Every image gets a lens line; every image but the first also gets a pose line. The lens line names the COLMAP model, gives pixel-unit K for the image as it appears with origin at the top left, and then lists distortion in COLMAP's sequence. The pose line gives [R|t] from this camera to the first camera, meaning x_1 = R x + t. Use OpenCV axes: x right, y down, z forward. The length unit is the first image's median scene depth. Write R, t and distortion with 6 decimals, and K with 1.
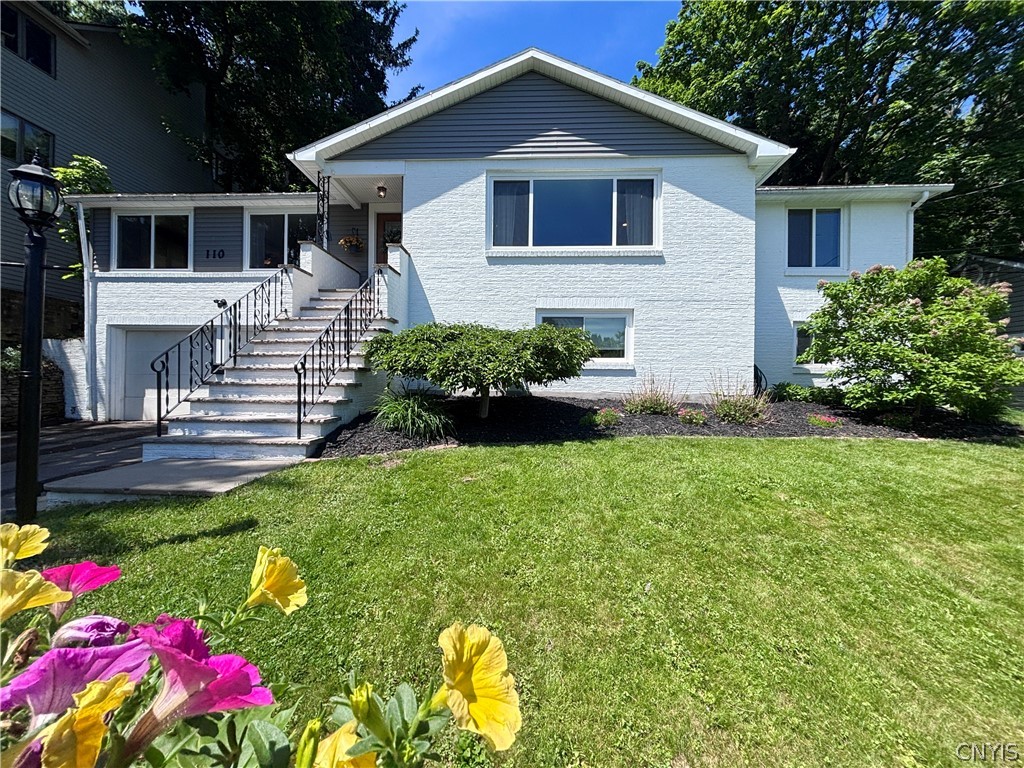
lens RADIAL K [[413.3, 0, 512.0], [0, 413.3, 384.0], [0, 0, 1]] dist [-0.002920, 0.000212]
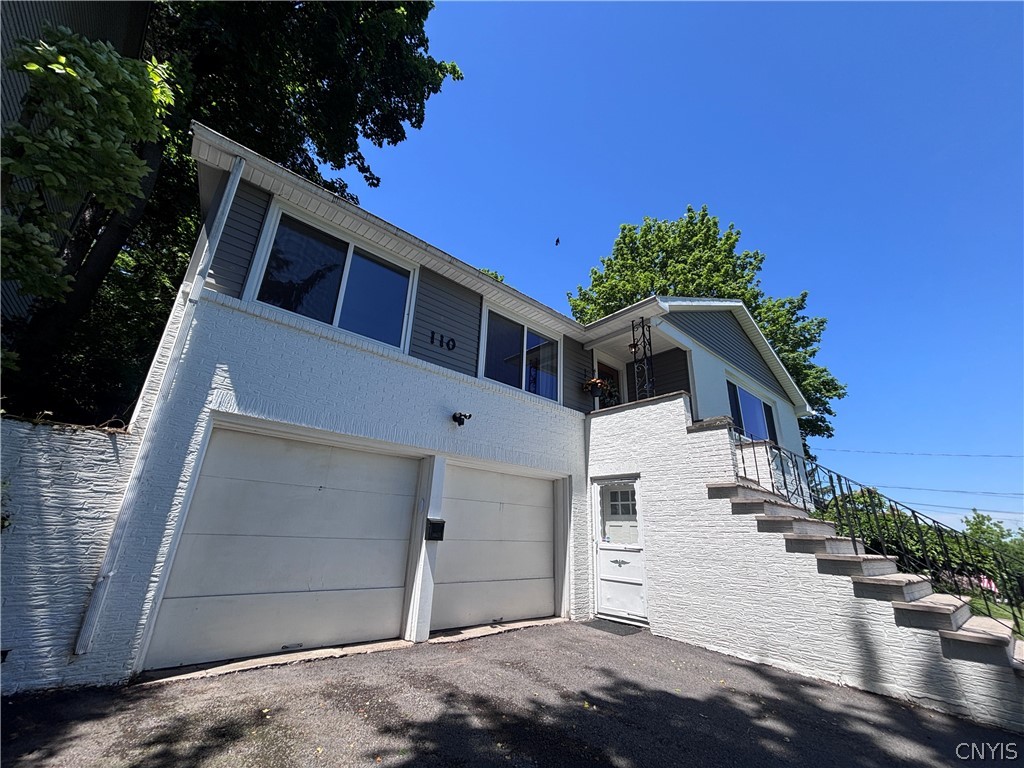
lens RADIAL K [[413.3, 0, 512.0], [0, 413.3, 384.0], [0, 0, 1]] dist [-0.002920, 0.000212]
pose [[0.719263, 0.255684, 0.645977, -1.053239], [-0.032199, 0.941083, -0.336639, -0.039459], [-0.693991, 0.221332, 0.685119, 0.500491]]
